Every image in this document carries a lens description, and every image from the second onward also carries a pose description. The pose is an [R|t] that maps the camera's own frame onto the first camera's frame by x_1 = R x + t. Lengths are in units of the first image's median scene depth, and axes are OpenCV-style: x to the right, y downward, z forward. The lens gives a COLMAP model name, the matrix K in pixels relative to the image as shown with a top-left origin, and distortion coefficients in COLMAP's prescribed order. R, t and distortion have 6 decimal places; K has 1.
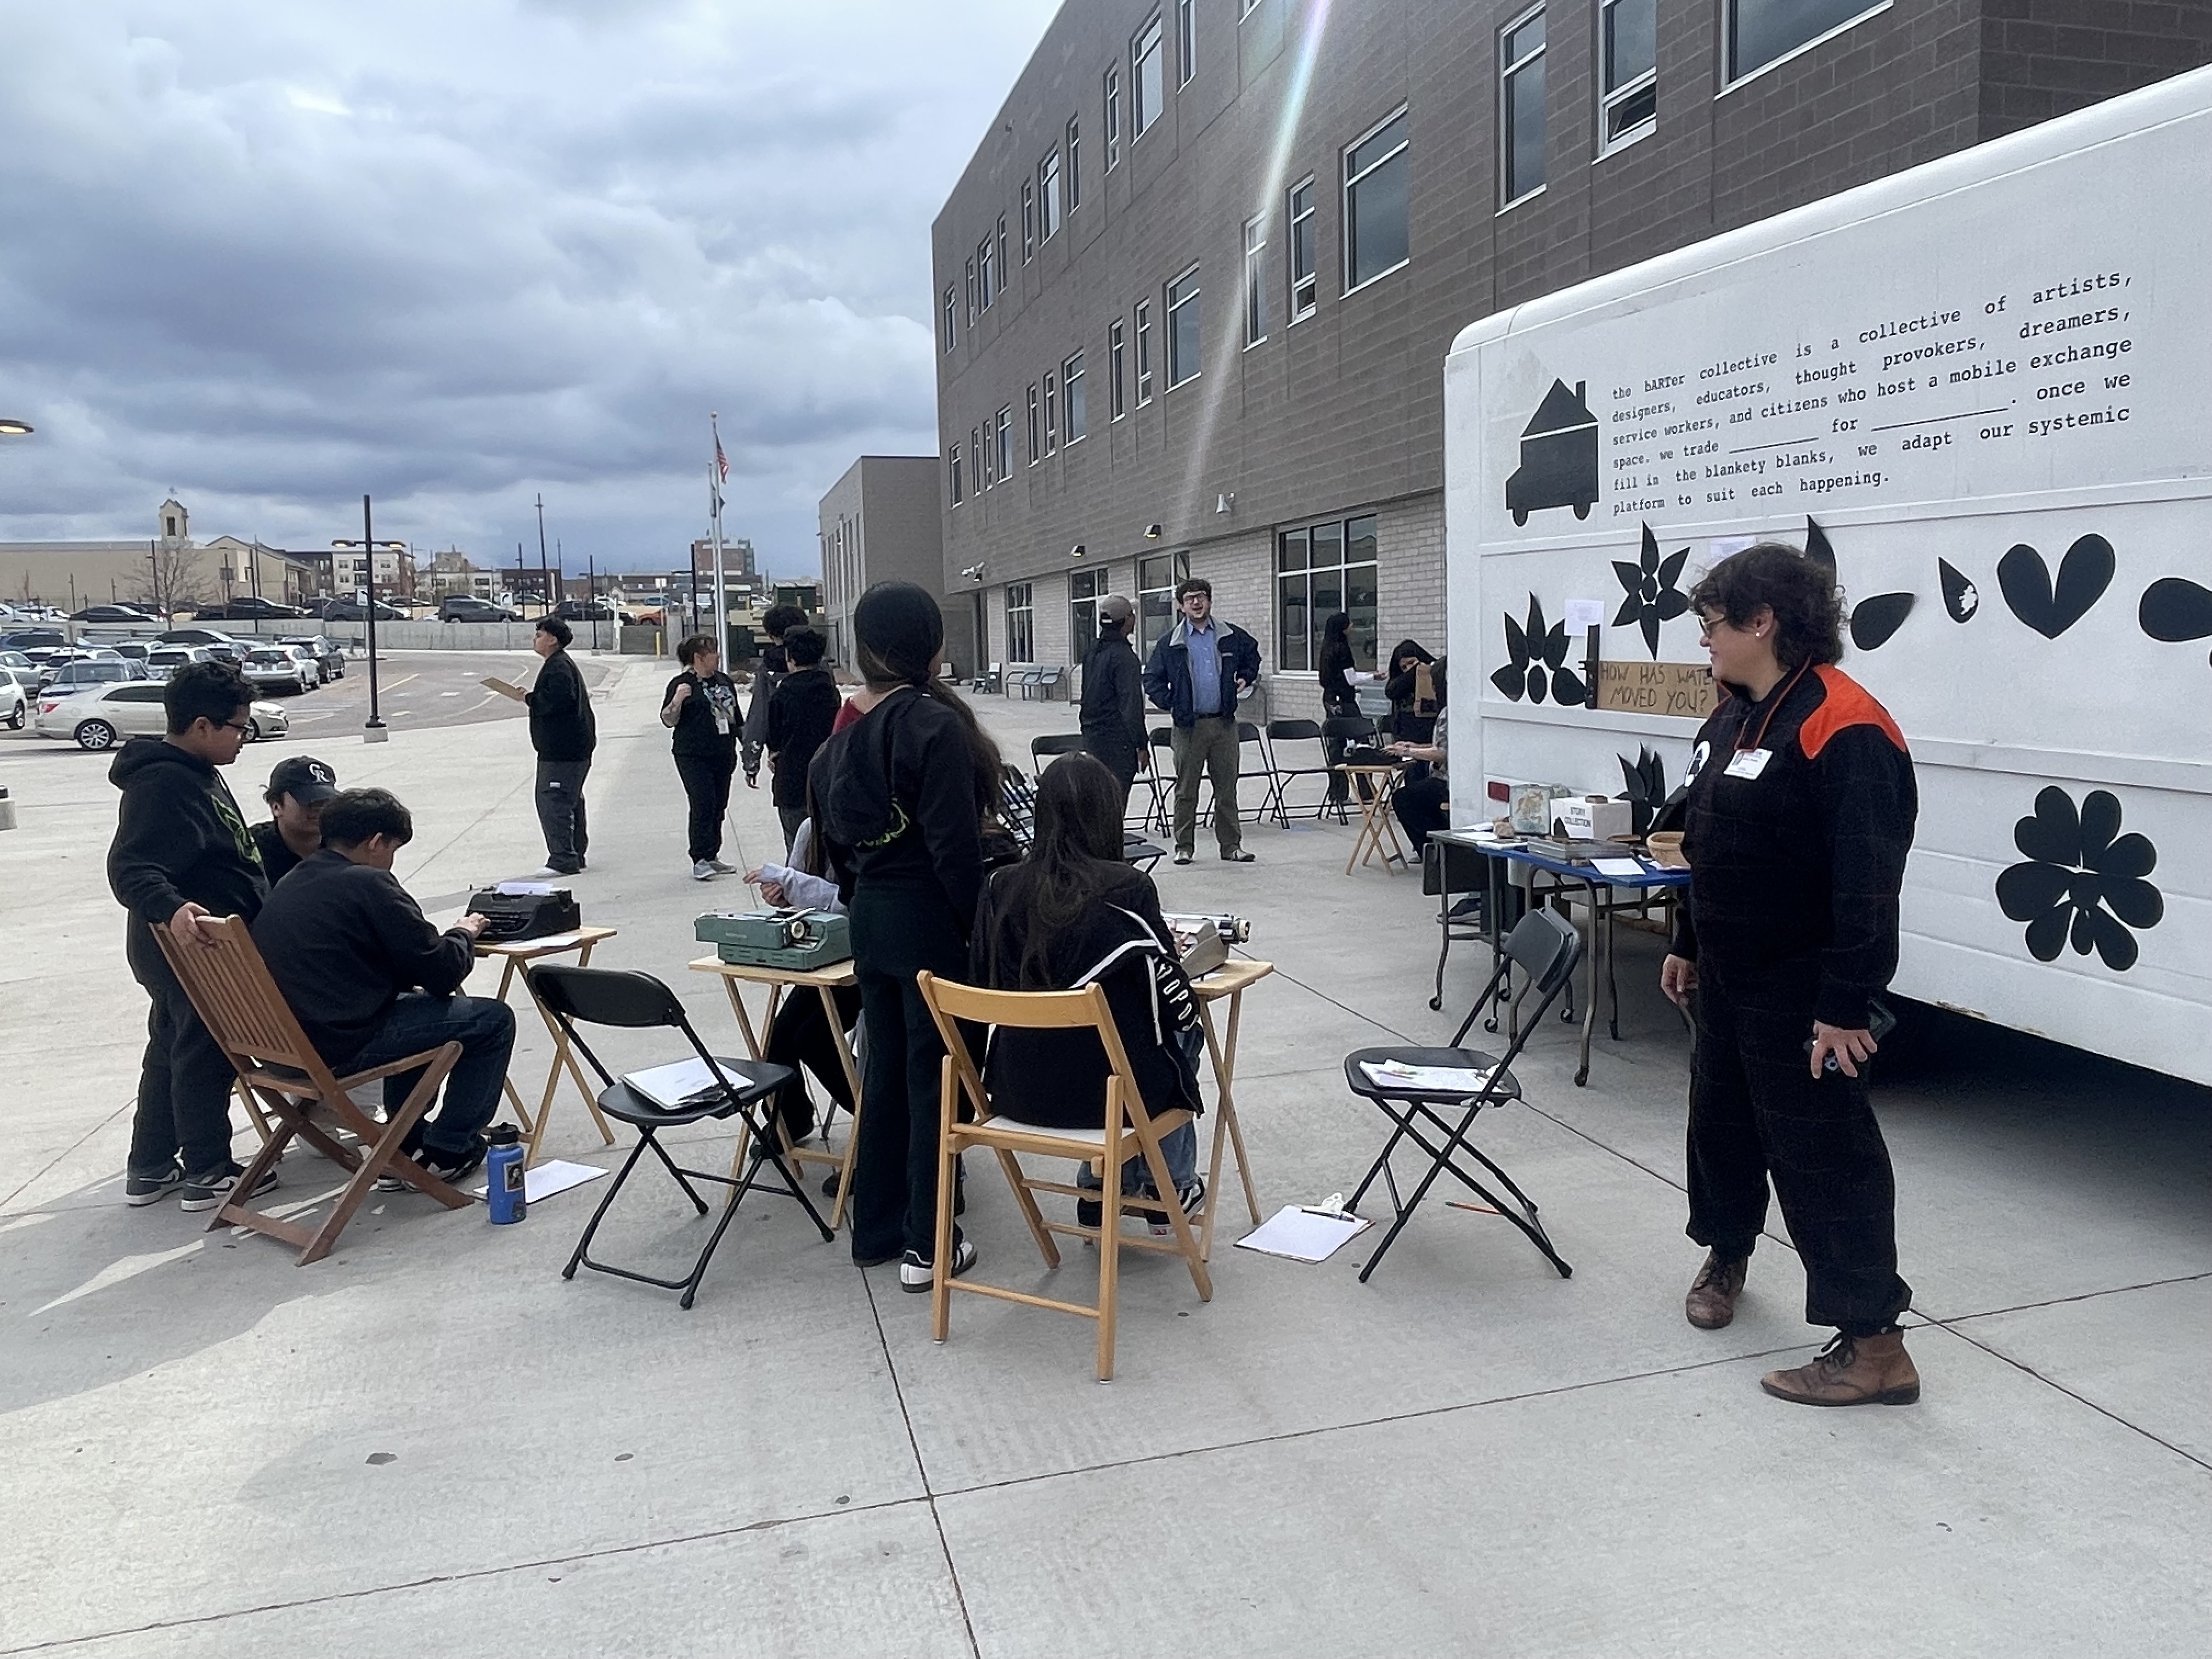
lens RADIAL K [[1607.7, 0, 1107.4], [0, 1607.7, 815.3], [0, 0, 1]] dist [0.008849, -0.038042]
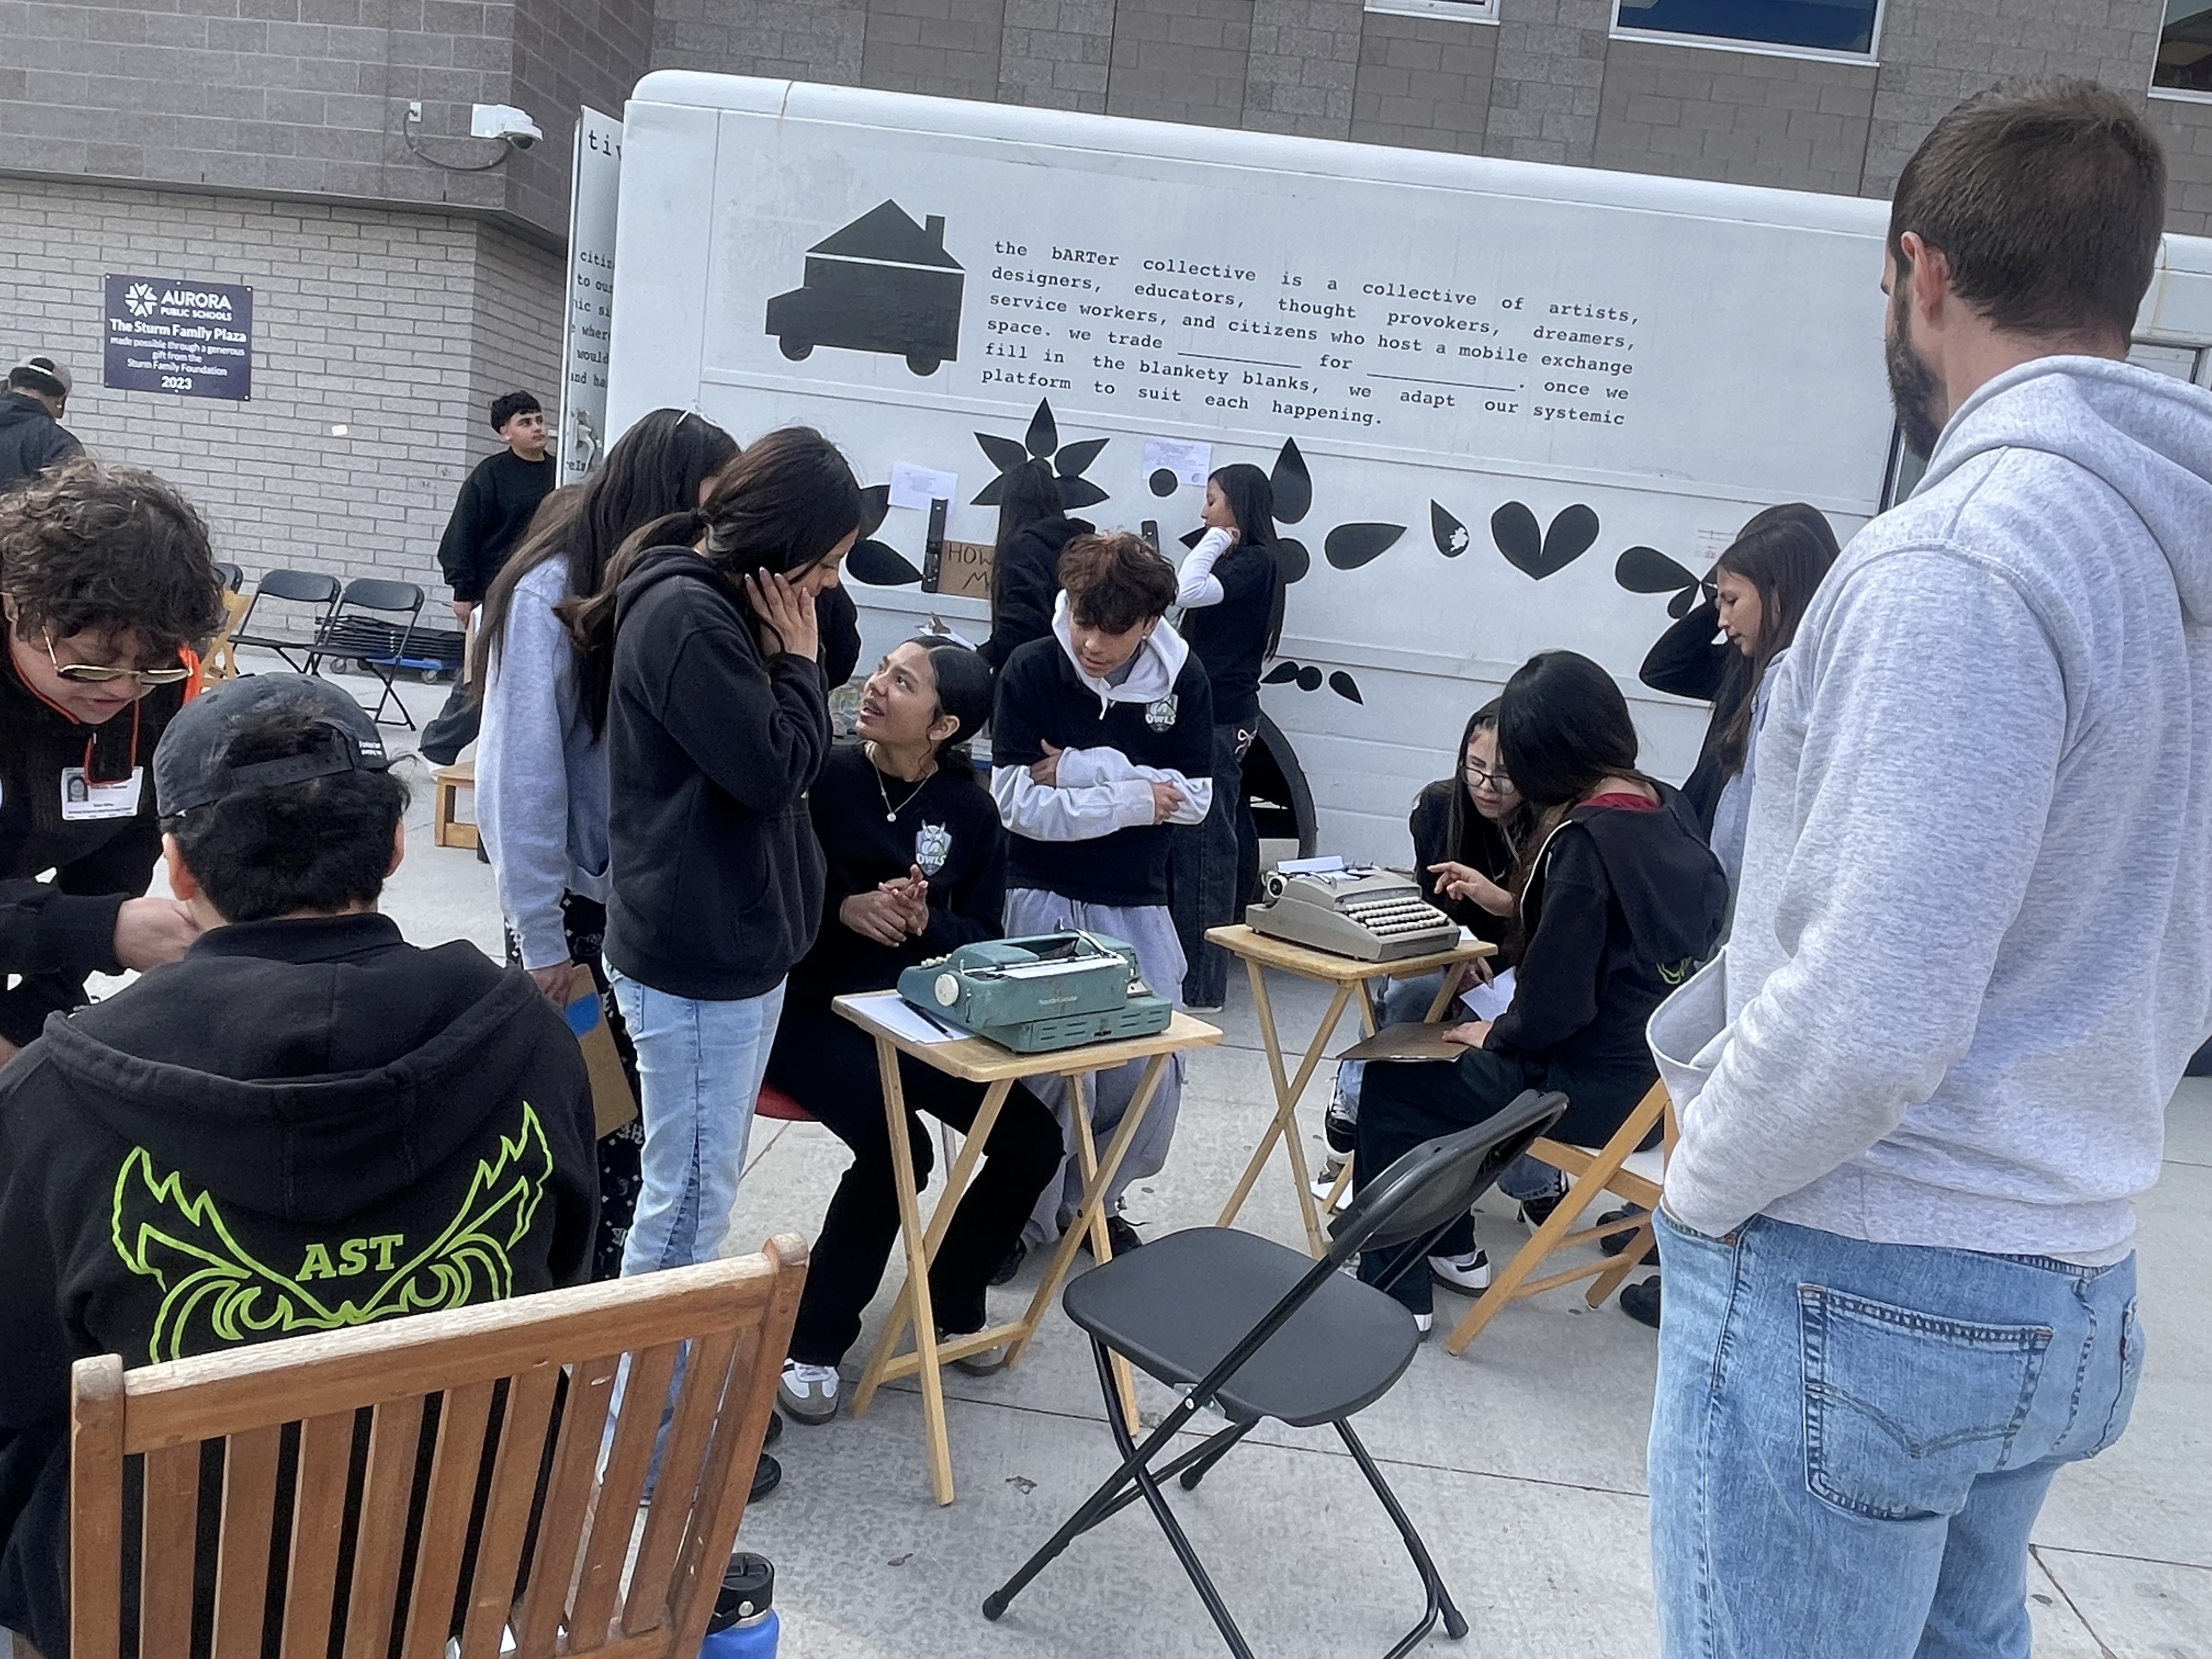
lens RADIAL K [[1654.5, 0, 1114.5], [0, 1654.5, 816.4], [0, 0, 1]] dist [0.019660, -0.044199]
pose [[0.342460, -0.087485, 0.935450, -0.631816], [-0.007824, 0.995355, 0.095952, -0.036137], [-0.939500, -0.040178, 0.340185, 0.678854]]
